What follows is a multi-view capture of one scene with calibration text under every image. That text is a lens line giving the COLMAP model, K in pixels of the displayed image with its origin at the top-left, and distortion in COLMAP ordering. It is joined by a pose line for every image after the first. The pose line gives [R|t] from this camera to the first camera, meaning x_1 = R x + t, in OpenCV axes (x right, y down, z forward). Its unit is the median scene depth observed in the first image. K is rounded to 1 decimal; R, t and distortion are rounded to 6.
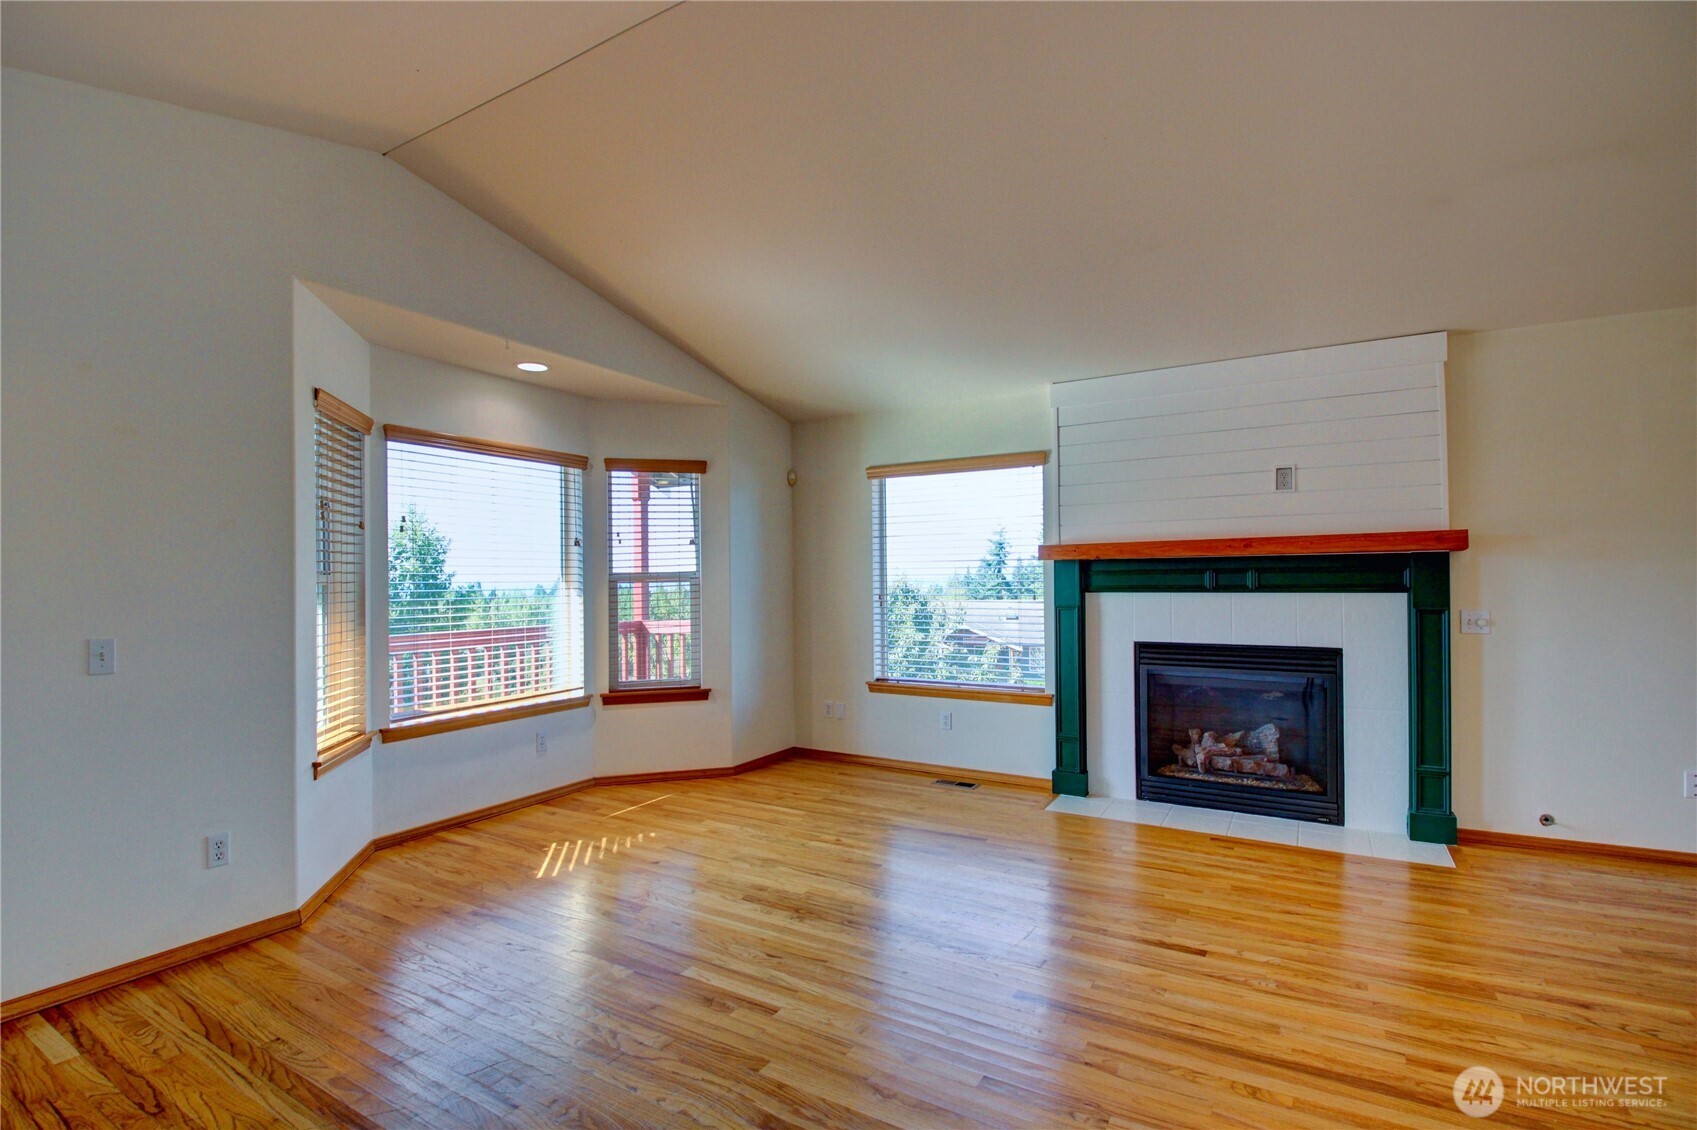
lens RADIAL K [[792.4, 0, 840.2], [0, 792.4, 566.9], [0, 0, 1]] dist [0.020935, -0.004488]
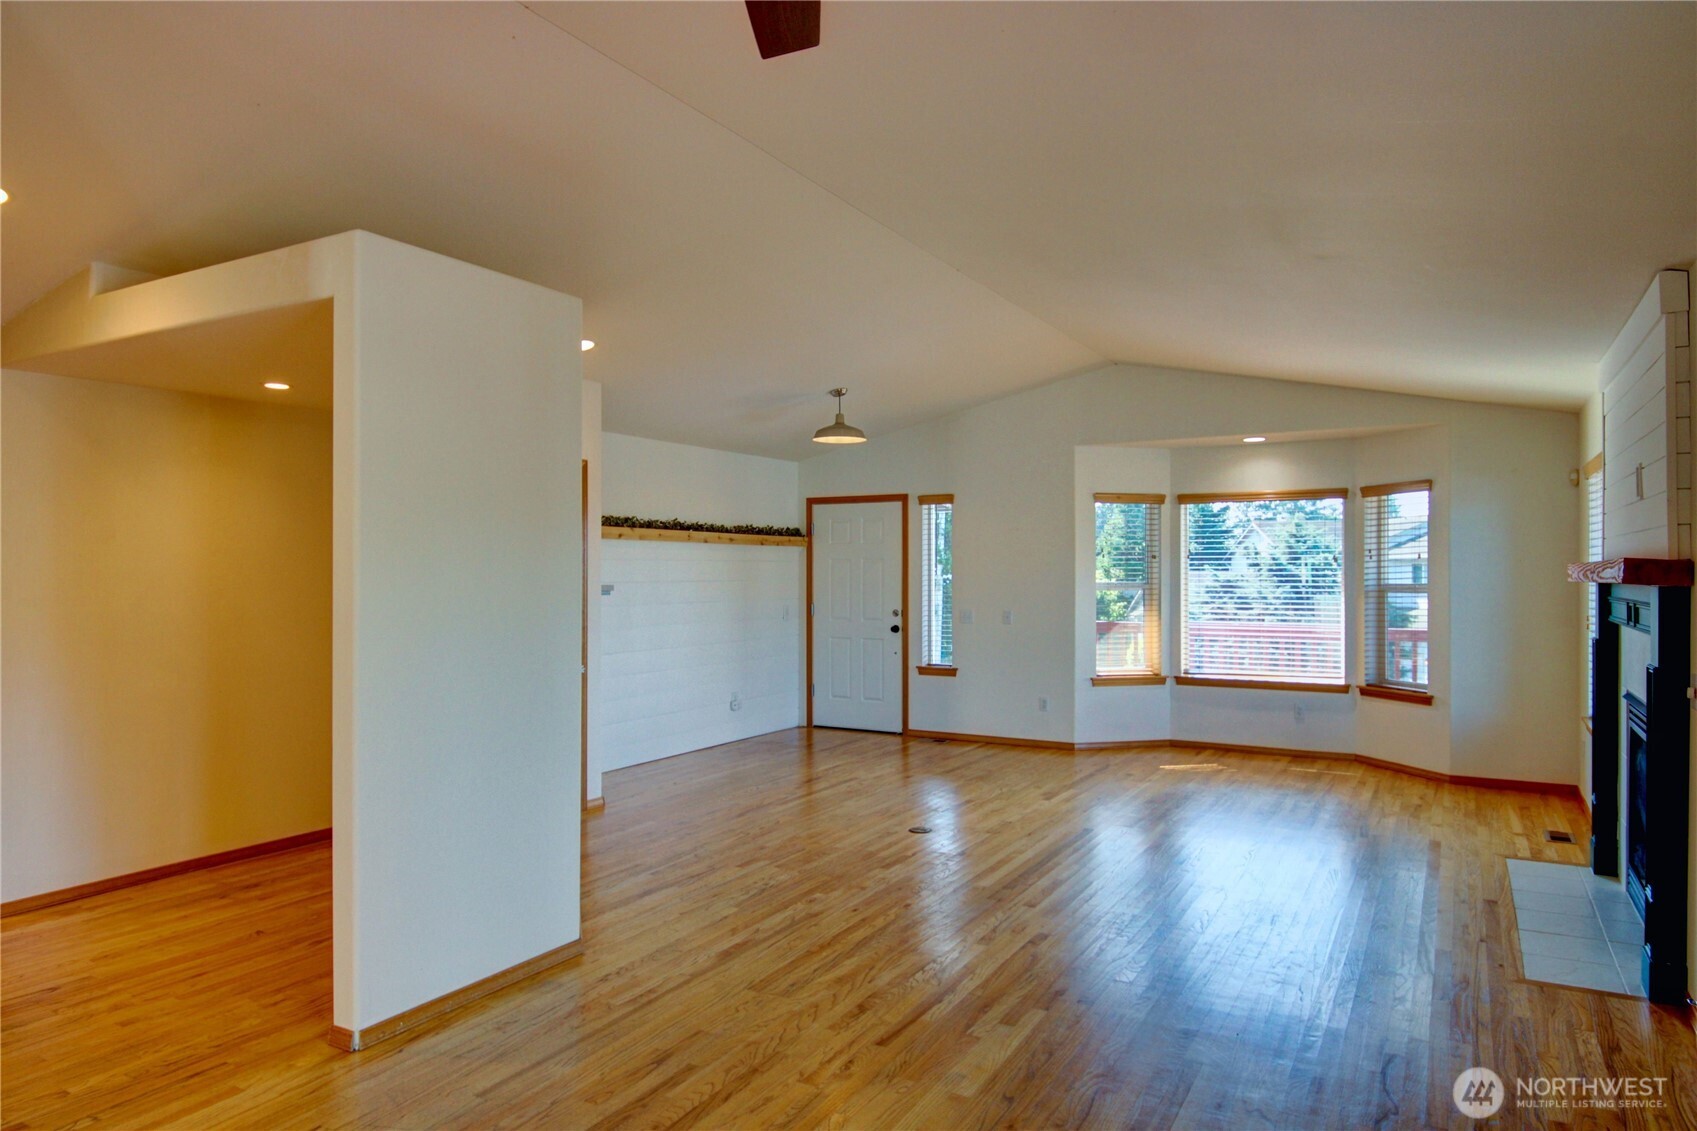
lens RADIAL K [[1073.2, 0, 836.2], [0, 1073.2, 573.0], [0, 0, 1]] dist [0.005281, -0.003050]
pose [[0.007641, 0.014750, -0.999862, 2.194212], [0.022014, 0.999646, 0.014915, -0.083923], [0.999728, -0.022125, 0.007313, 0.351211]]
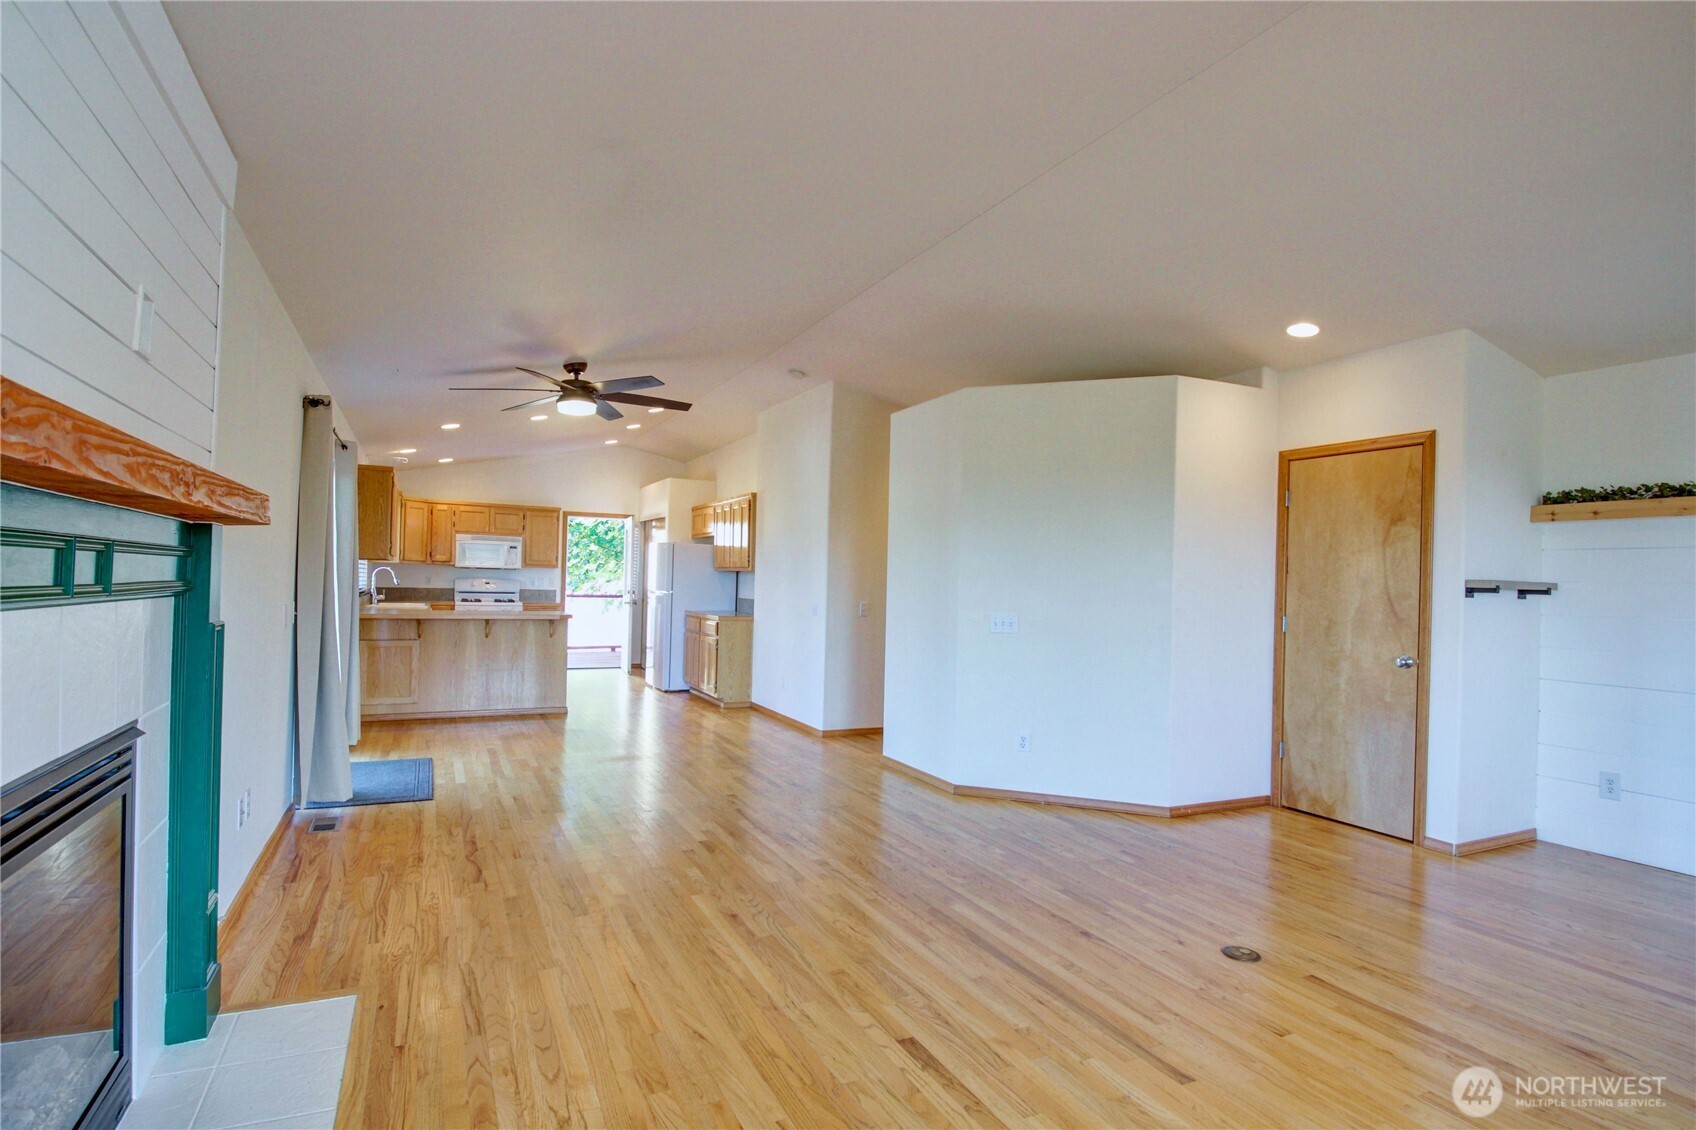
lens RADIAL K [[855.8, 0, 833.9], [0, 855.8, 568.5], [0, 0, 1]] dist [0.011630, -0.008696]
pose [[-0.826907, -0.005059, 0.562316, 0.015538], [-0.031041, 0.998846, -0.036660, 0.025733], [-0.561482, -0.047769, -0.826109, 1.653339]]
